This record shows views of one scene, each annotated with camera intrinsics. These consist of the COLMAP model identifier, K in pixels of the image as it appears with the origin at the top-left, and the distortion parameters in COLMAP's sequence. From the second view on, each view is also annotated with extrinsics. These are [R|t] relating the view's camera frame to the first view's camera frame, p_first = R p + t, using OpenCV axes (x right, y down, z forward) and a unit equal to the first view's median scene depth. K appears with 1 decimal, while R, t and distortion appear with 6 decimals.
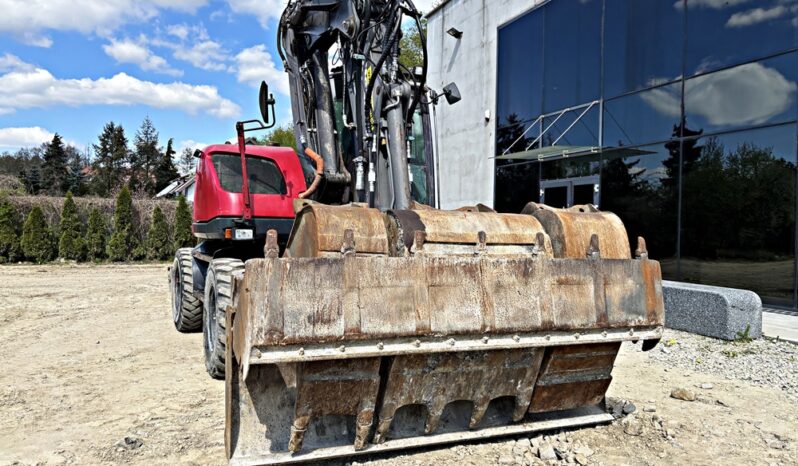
lens RADIAL K [[609.8, 0, 400.1], [0, 609.8, 232.5], [0, 0, 1]] dist [0.017173, -0.005765]
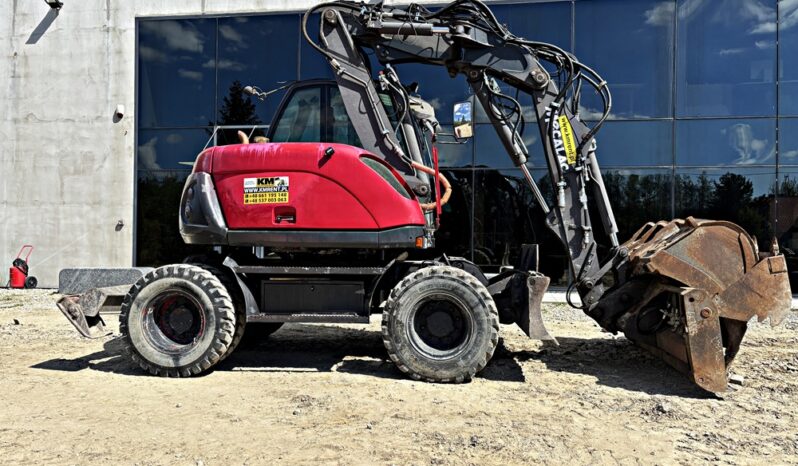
lens RADIAL K [[609.8, 0, 400.4], [0, 609.8, 231.5], [0, 0, 1]] dist [0.017173, -0.005765]
pose [[0.504570, 0.001244, 0.863370, -0.422211], [0.011251, 0.999905, -0.008016, -0.002916], [-0.863297, 0.013759, 0.504508, 0.193899]]
